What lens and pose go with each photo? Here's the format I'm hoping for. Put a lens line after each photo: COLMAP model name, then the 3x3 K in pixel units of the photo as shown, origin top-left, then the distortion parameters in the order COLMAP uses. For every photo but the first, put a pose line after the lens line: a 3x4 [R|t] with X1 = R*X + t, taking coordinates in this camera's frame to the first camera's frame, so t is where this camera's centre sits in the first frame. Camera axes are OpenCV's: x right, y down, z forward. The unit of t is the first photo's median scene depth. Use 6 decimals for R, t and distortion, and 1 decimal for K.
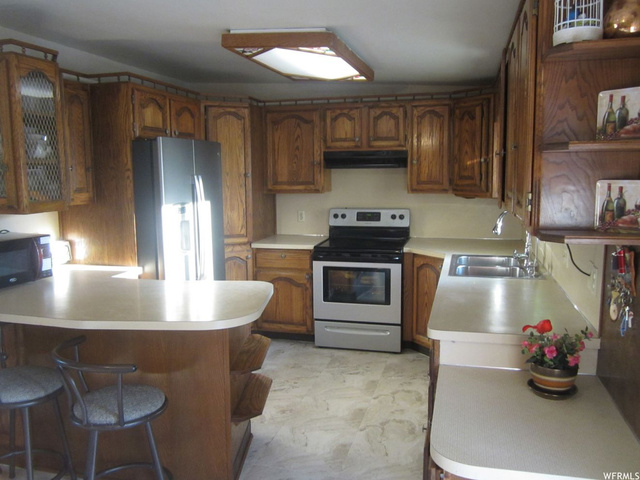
lens RADIAL K [[527.3, 0, 320.0], [0, 527.3, 240.0], [0, 0, 1]] dist [-0.011457, -0.006902]
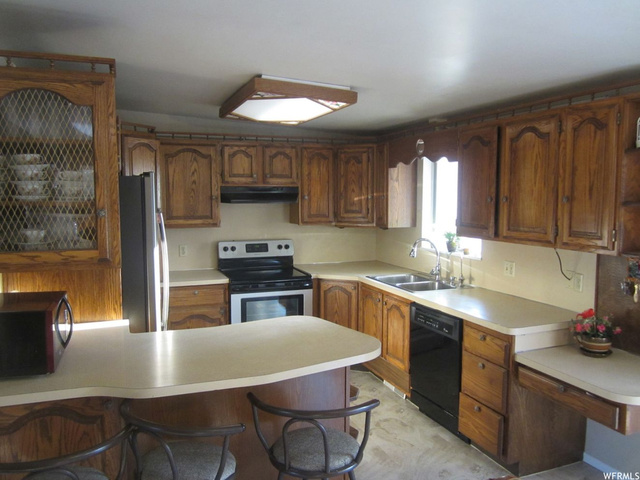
lens RADIAL K [[527.3, 0, 320.0], [0, 527.3, 240.0], [0, 0, 1]] dist [-0.011457, -0.006902]
pose [[0.816041, -0.040303, 0.576587, -0.442449], [0.068085, 0.997324, -0.026648, -0.025249], [-0.573970, 0.061003, 0.816601, 0.069196]]
